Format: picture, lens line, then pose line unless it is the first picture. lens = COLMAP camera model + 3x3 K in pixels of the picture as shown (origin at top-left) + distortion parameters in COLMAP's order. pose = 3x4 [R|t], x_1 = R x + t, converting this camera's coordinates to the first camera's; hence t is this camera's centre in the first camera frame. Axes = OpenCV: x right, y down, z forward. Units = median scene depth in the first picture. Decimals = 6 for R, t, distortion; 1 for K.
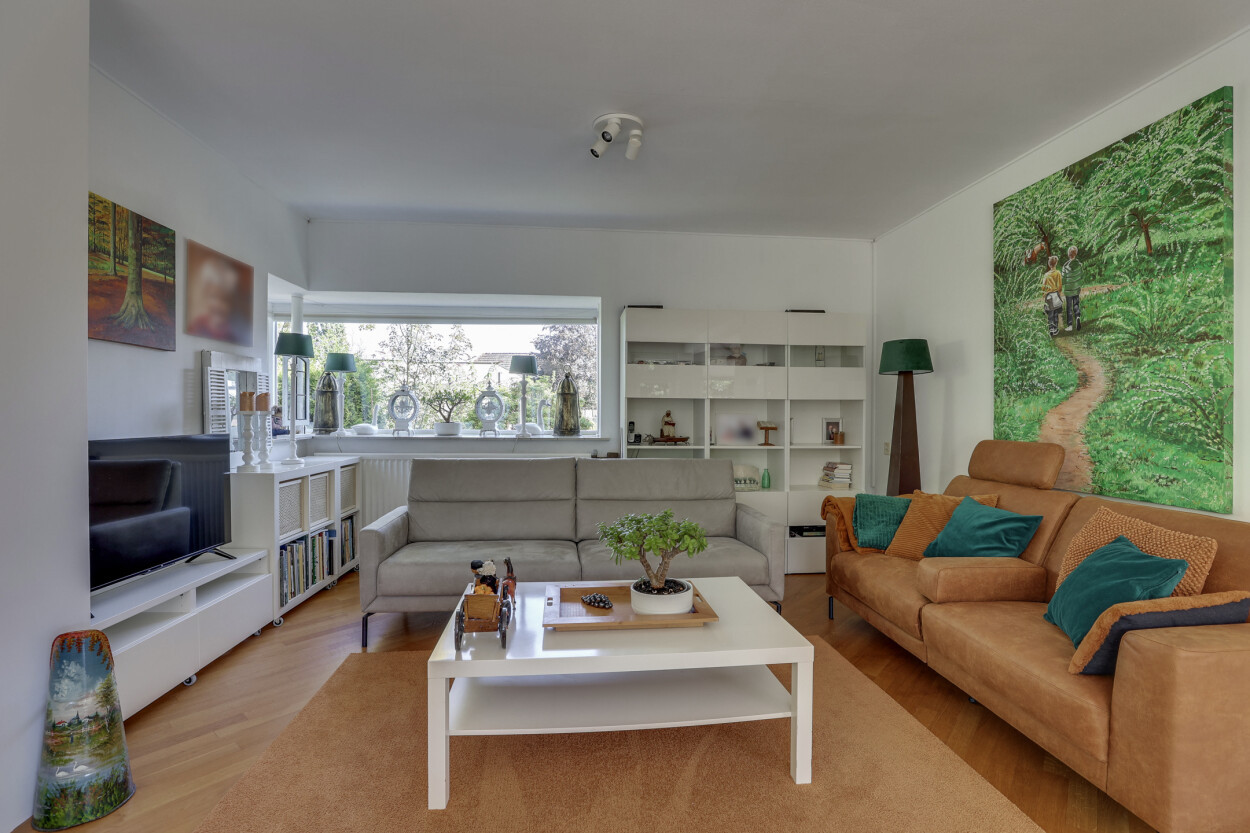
lens RADIAL K [[573.3, 0, 622.6], [0, 573.3, 420.8], [0, 0, 1]] dist [-0.021472, 0.000803]
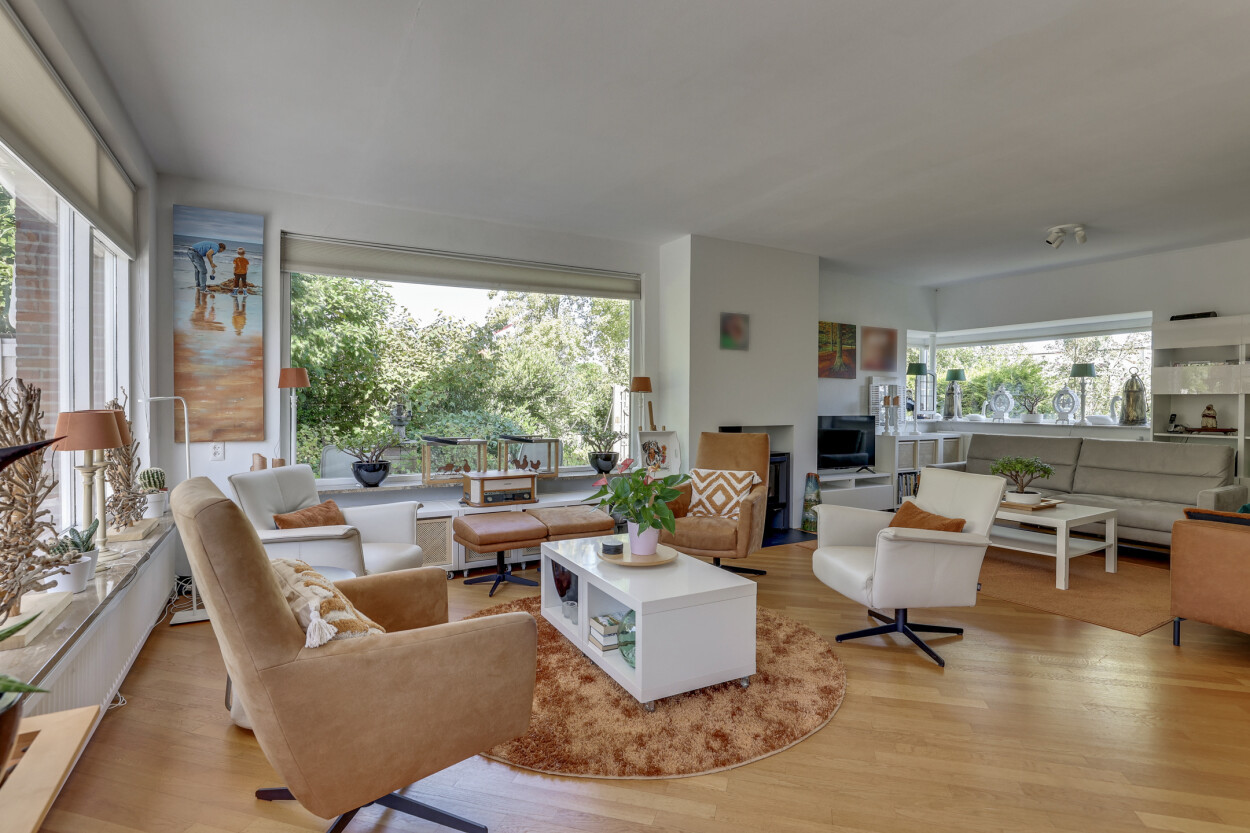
lens RADIAL K [[615.3, 0, 630.2], [0, 615.3, 431.9], [0, 0, 1]] dist [-0.016914, 0.001016]
pose [[0.422301, 0.037719, -0.905670, 0.917533], [-0.015259, 0.999288, 0.034502, 0.015905], [0.906327, -0.000750, 0.422576, -0.738271]]
